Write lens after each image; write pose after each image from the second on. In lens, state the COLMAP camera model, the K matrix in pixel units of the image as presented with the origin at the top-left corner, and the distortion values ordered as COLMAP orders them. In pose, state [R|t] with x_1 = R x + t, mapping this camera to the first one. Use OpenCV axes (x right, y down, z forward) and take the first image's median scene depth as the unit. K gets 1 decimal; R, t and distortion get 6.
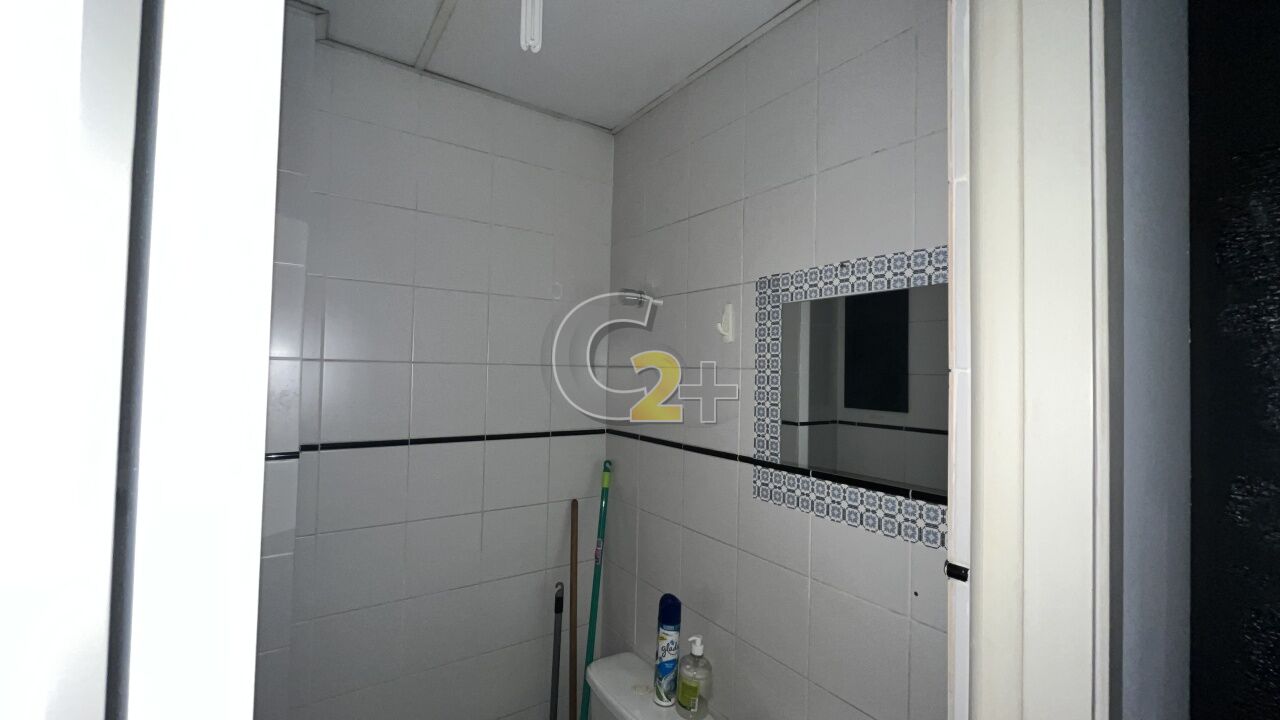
lens RADIAL K [[531.2, 0, 640.3], [0, 531.2, 354.1], [0, 0, 1]] dist [-0.002583, 0.000027]
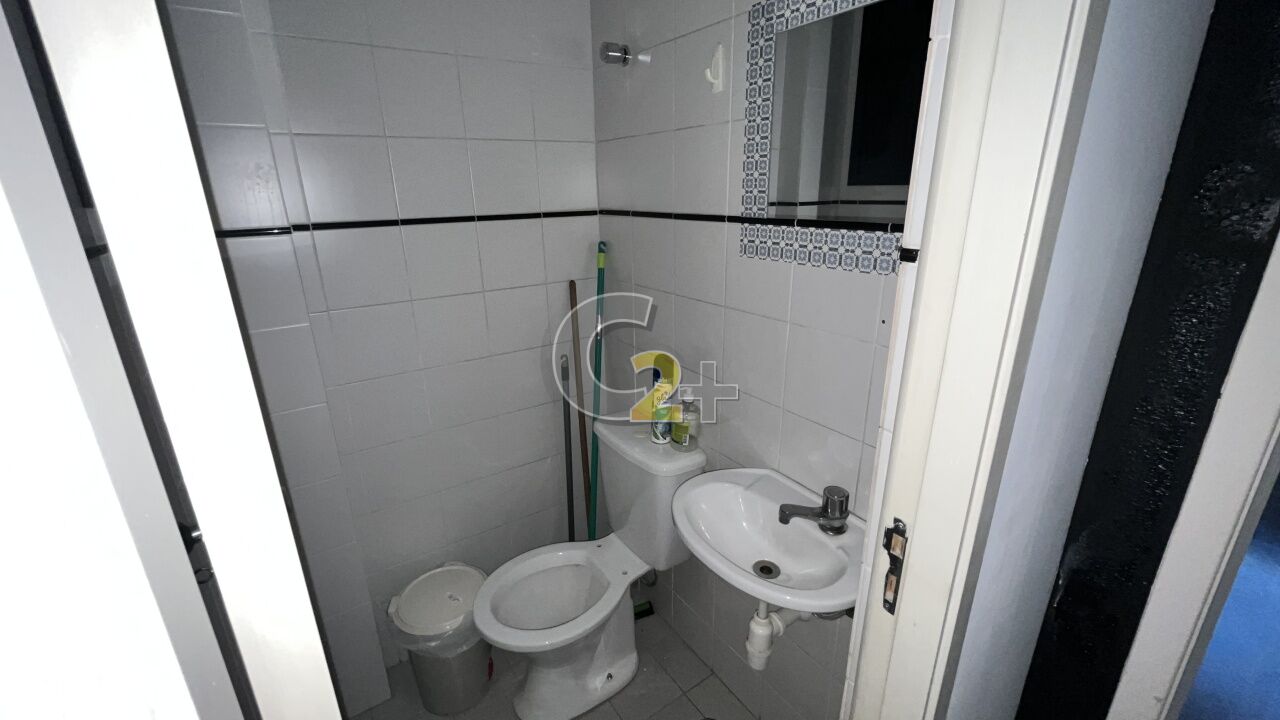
lens RADIAL K [[531.2, 0, 639.8], [0, 531.2, 360.6], [0, 0, 1]] dist [-0.002583, 0.000027]
pose [[0.999055, -0.036564, -0.023506, 0.034232], [0.042398, 0.938920, 0.341515, 0.095157], [0.009583, -0.342189, 0.939582, -0.028562]]
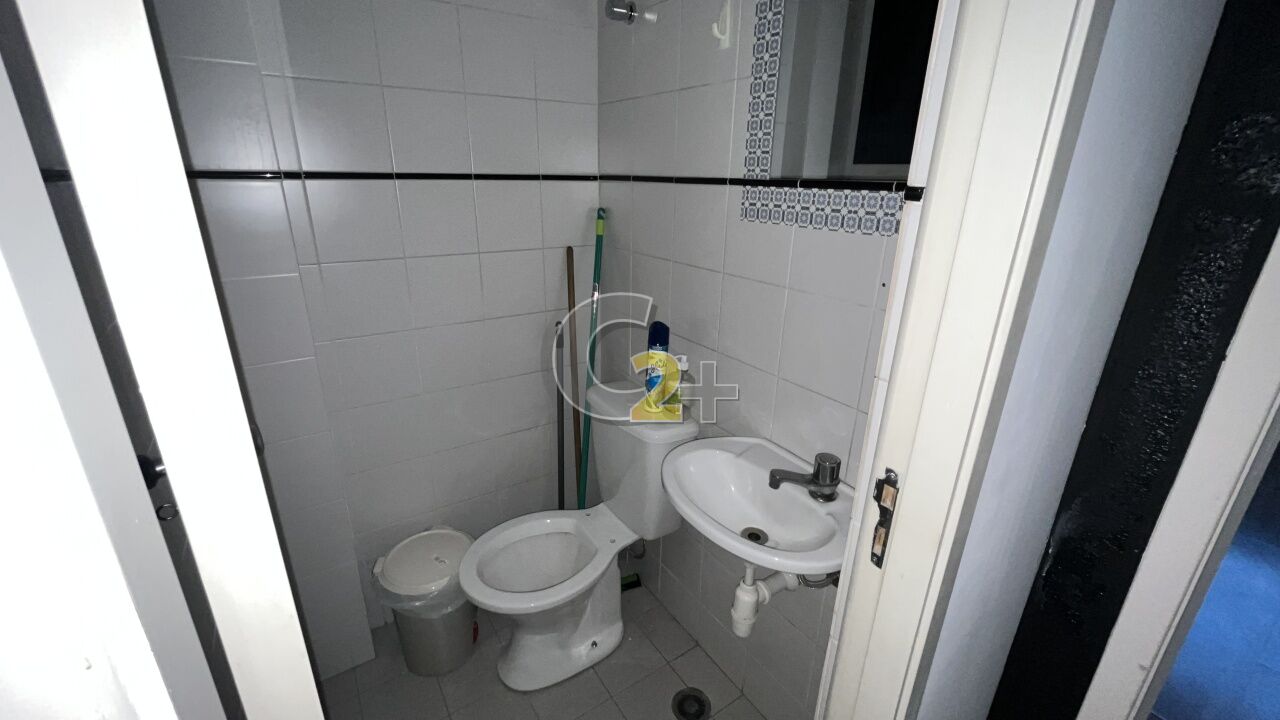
lens RADIAL K [[531.2, 0, 639.8], [0, 531.2, 360.6], [0, 0, 1]] dist [-0.002583, 0.000027]
pose [[0.999799, -0.001051, -0.020022, 0.039698], [0.008261, 0.931527, 0.363579, 0.141728], [0.018269, -0.363672, 0.931348, -0.029856]]
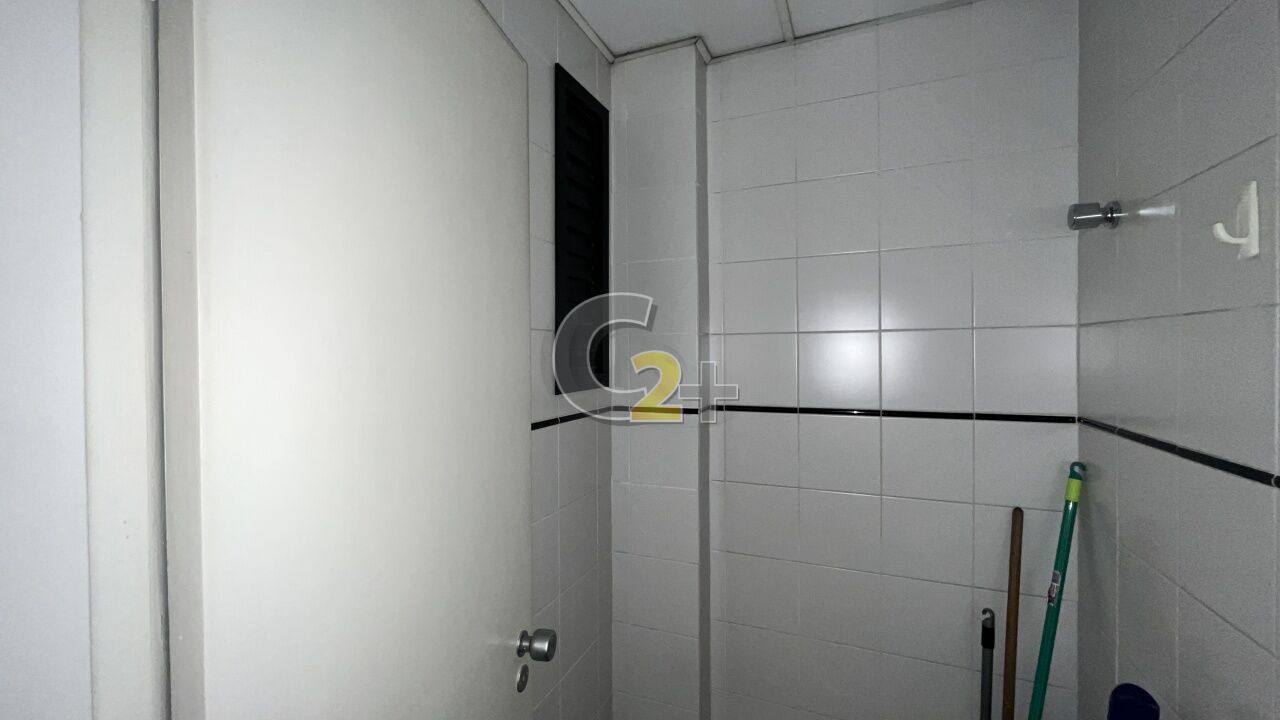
lens RADIAL K [[531.2, 0, 646.7], [0, 531.2, 345.3], [0, 0, 1]] dist [-0.002583, 0.000027]
pose [[0.511586, -0.022380, -0.858940, 0.324950], [0.058143, 0.998271, 0.008620, 0.015673], [0.857262, -0.054351, 0.512003, 0.248537]]
